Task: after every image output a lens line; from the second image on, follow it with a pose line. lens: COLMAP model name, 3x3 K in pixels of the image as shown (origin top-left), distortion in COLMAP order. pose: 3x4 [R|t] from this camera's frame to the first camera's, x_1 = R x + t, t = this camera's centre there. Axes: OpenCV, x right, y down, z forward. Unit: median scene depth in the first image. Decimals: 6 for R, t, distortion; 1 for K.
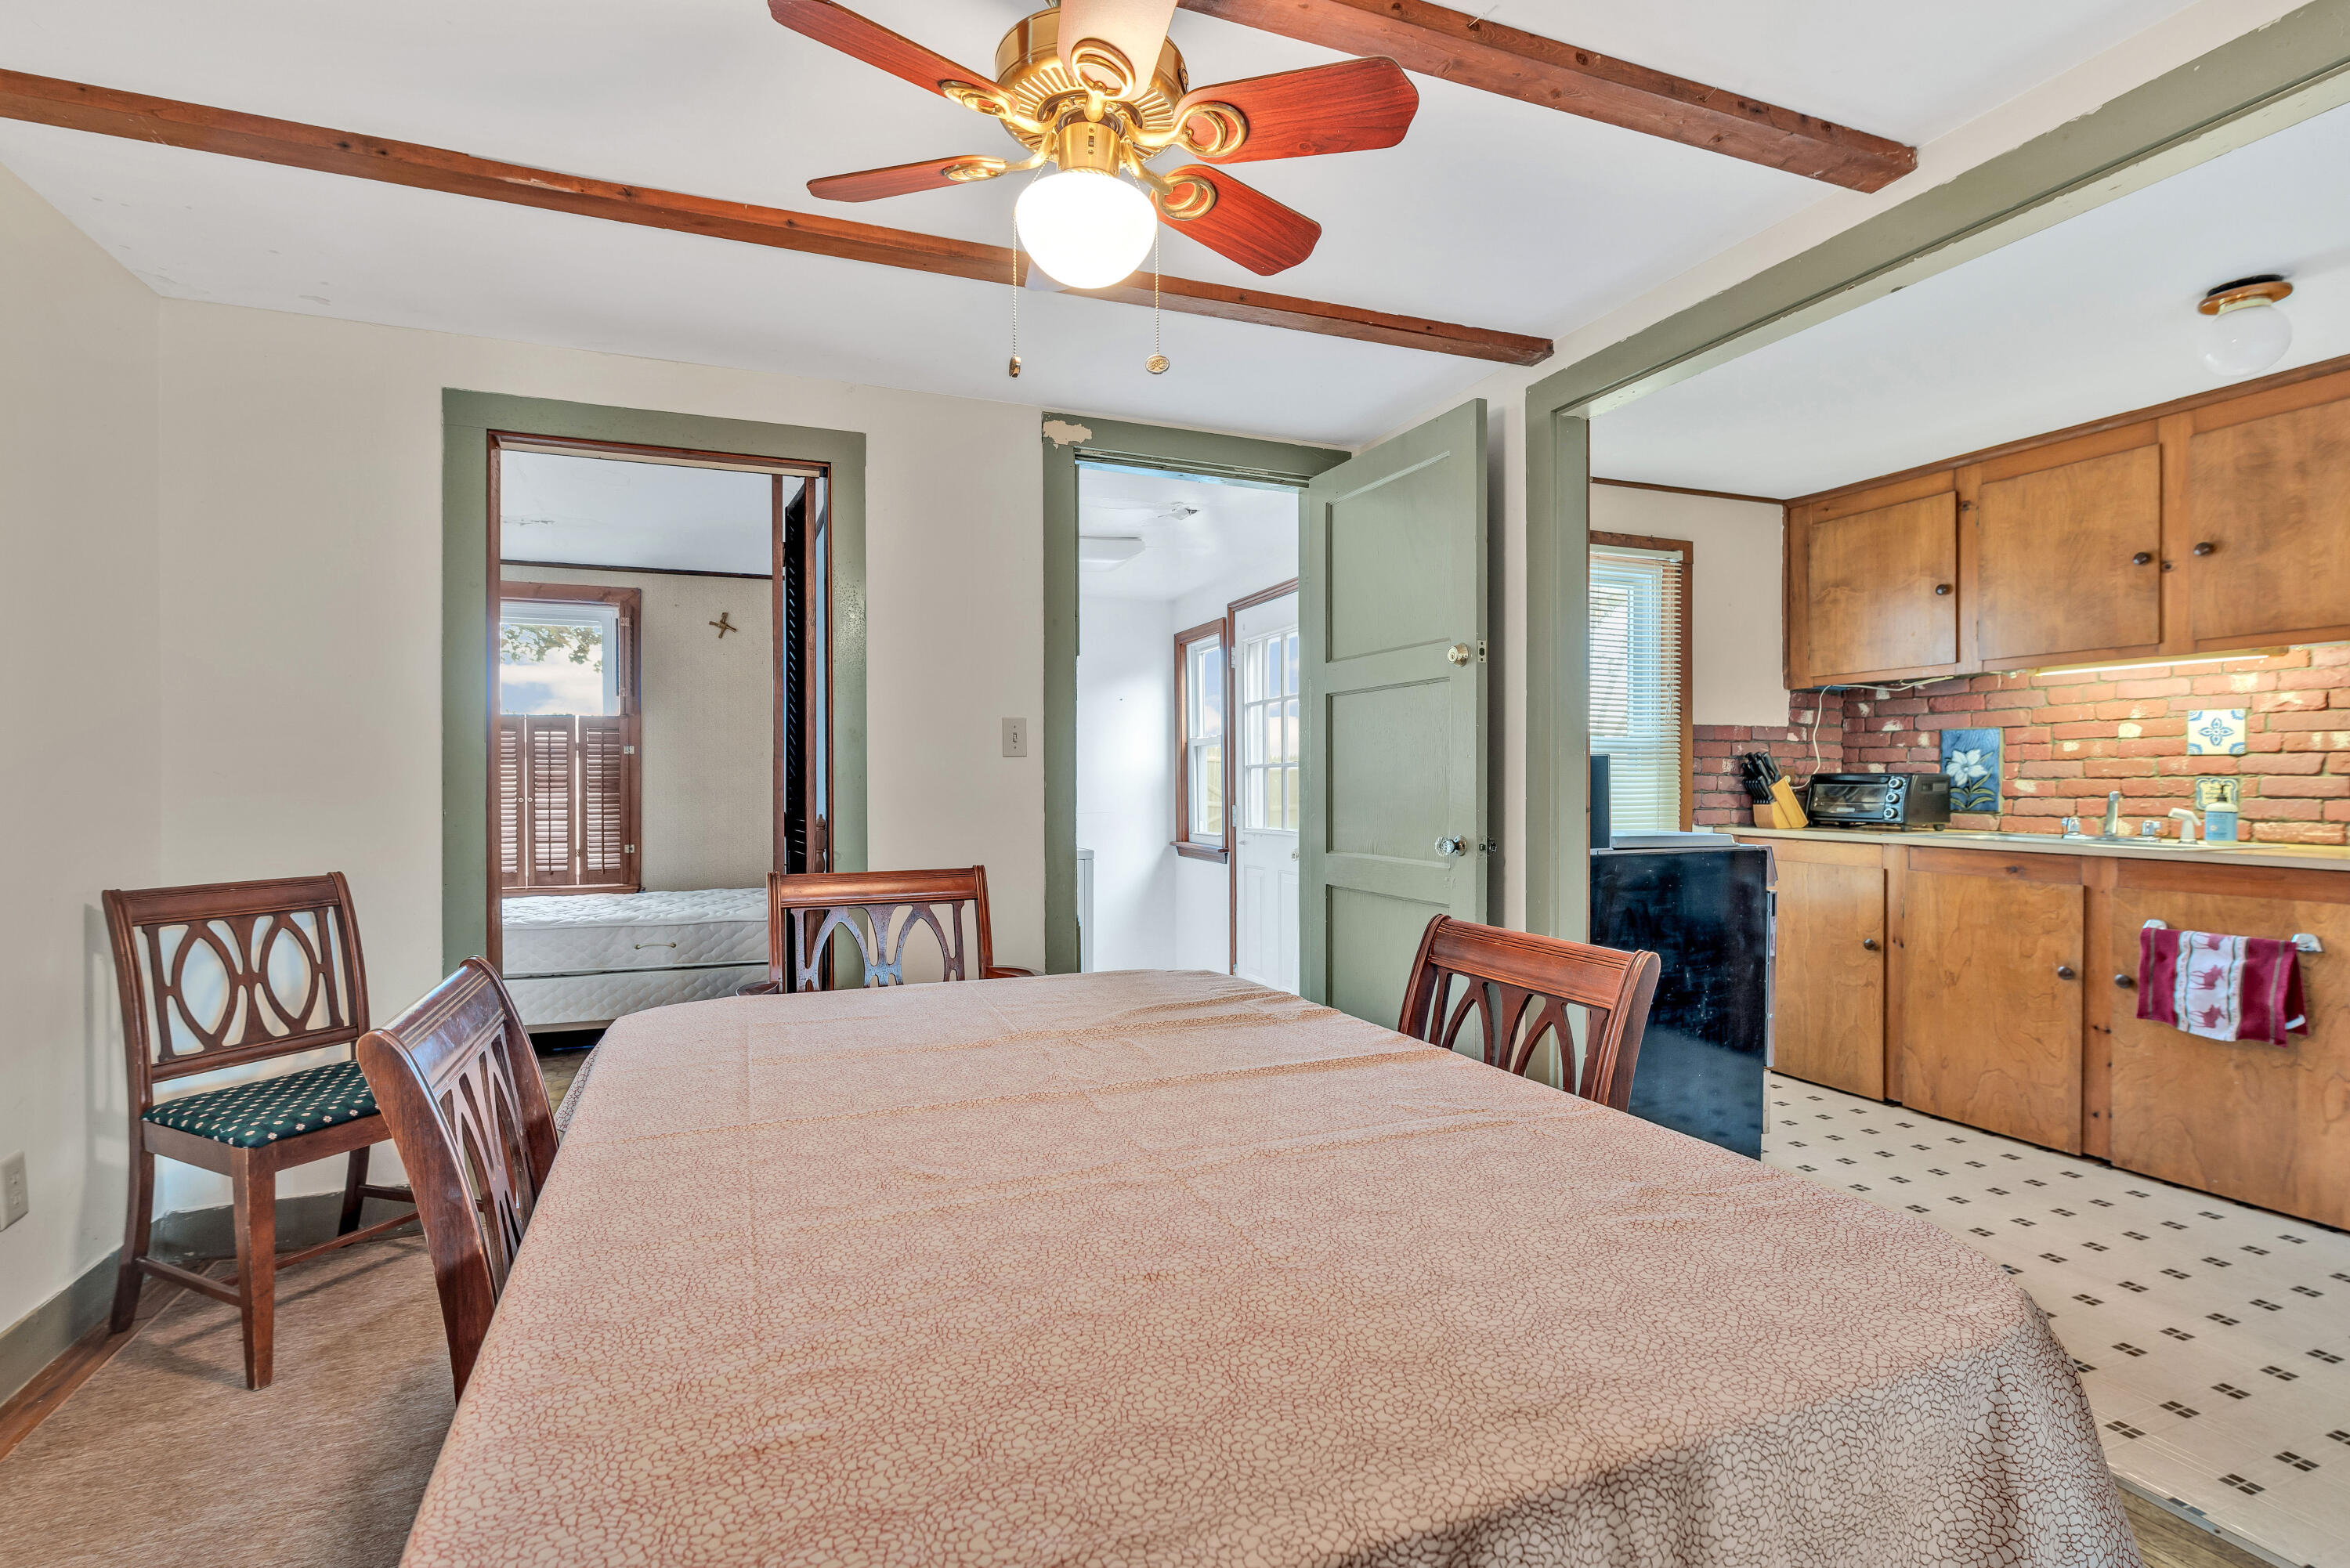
lens RADIAL K [[1060.4, 0, 1166.2], [0, 1060.4, 784.0], [0, 0, 1]] dist [-0.003423, -0.001149]
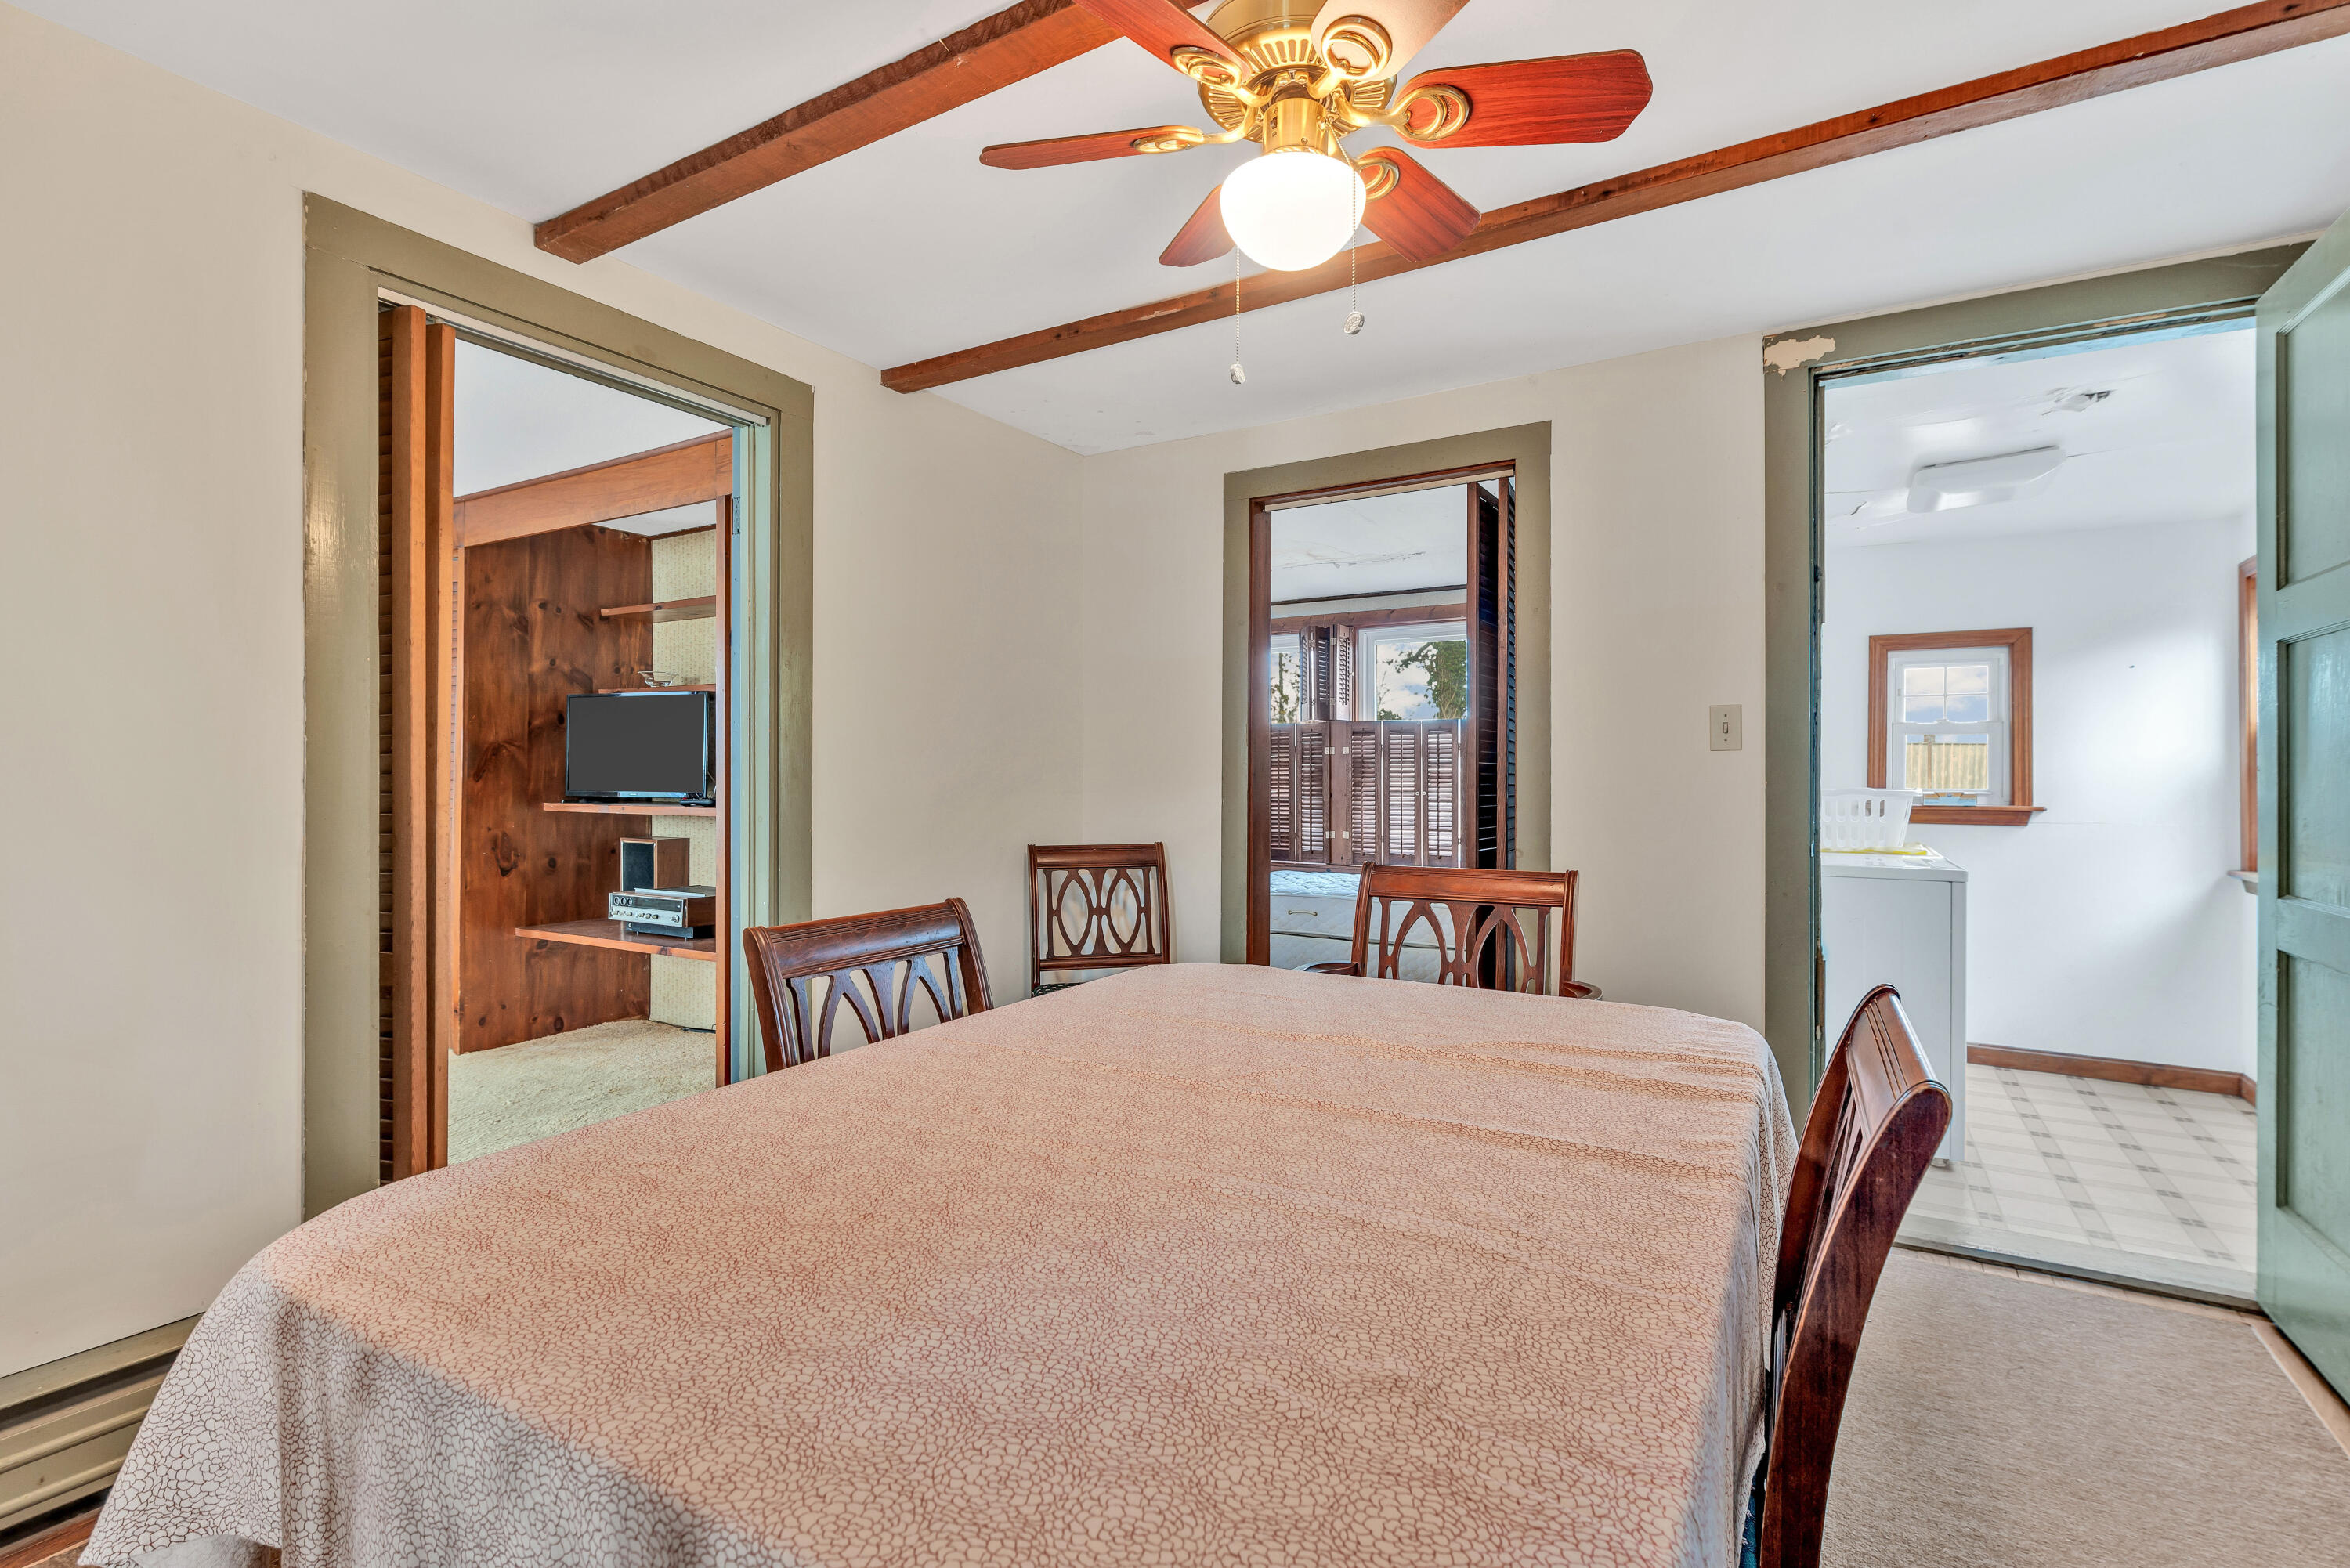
lens RADIAL K [[1060.4, 0, 1193.5], [0, 1060.4, 770.1], [0, 0, 1]] dist [-0.003423, -0.001149]
pose [[0.624068, -0.001532, -0.781369, 0.271141], [-0.006704, 0.999951, -0.007315, -0.000735], [0.781341, 0.009804, 0.624027, 0.141205]]
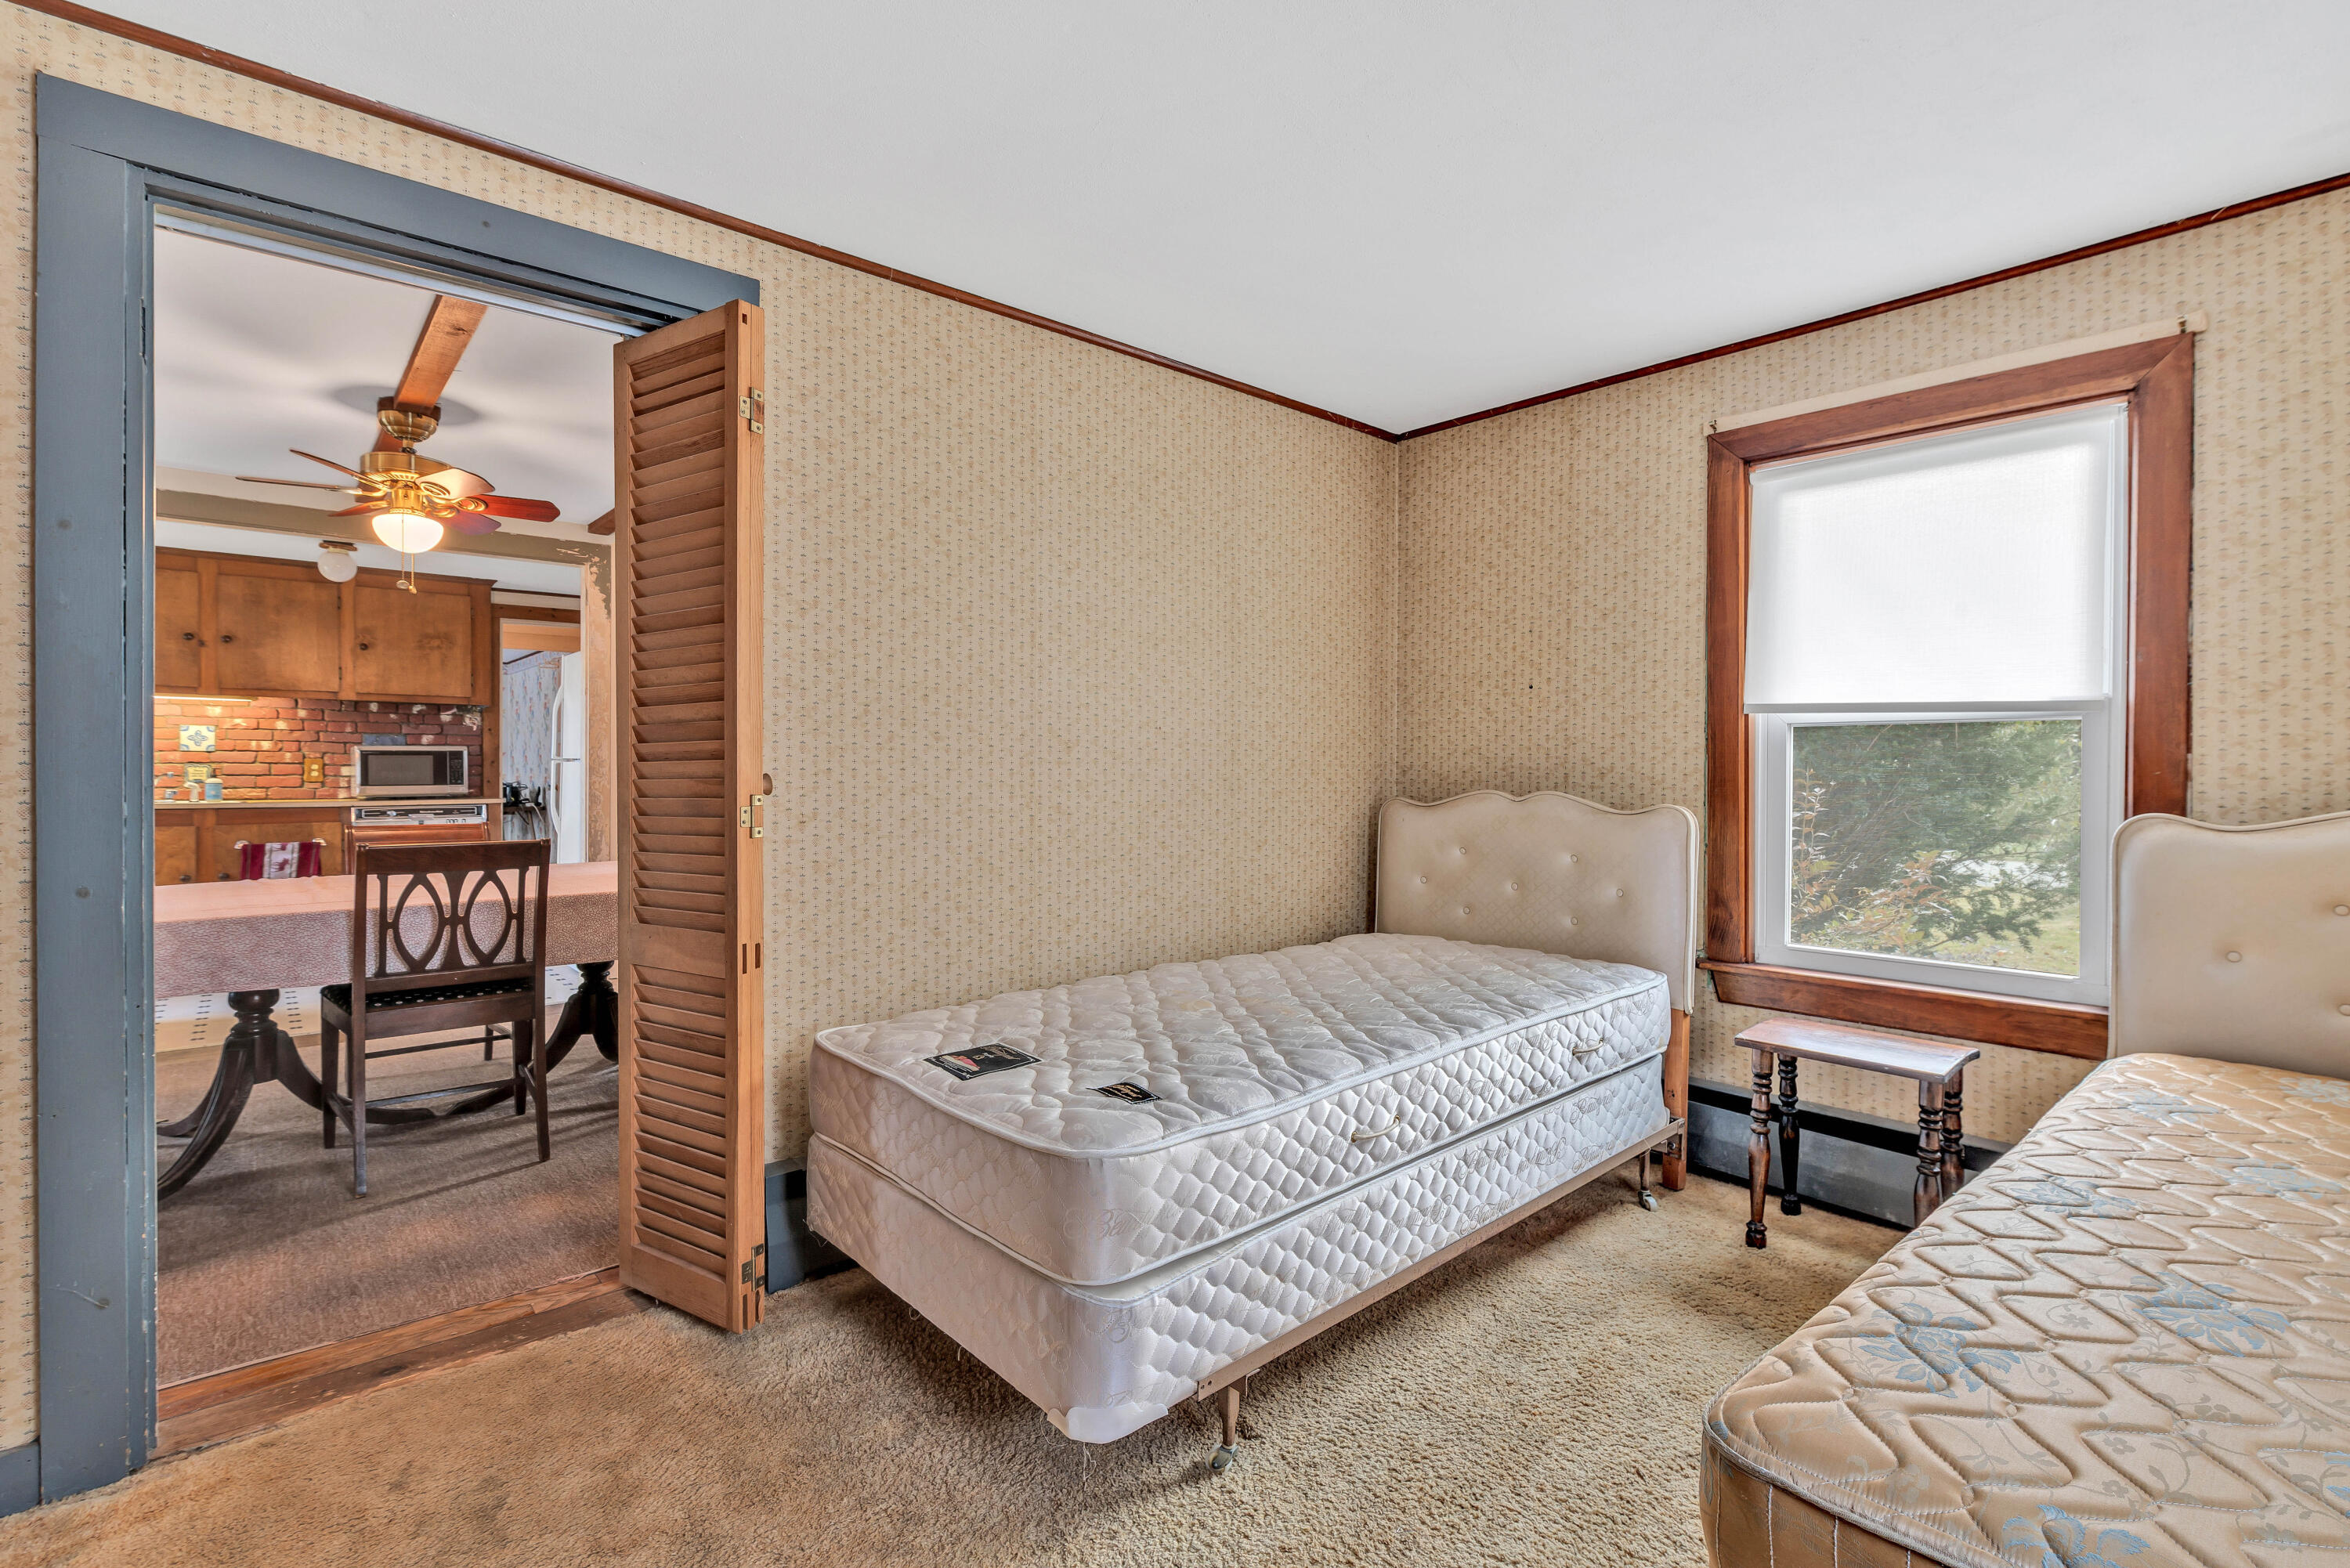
lens RADIAL K [[1097.4, 0, 1187.3], [0, 1097.4, 777.4], [0, 0, 1]] dist [-0.002865, -0.001398]
pose [[-0.347712, -0.003881, 0.937593, -1.366961], [0.002591, 0.999984, 0.005100, 0.011357], [-0.937598, 0.004203, -0.347696, 0.103100]]
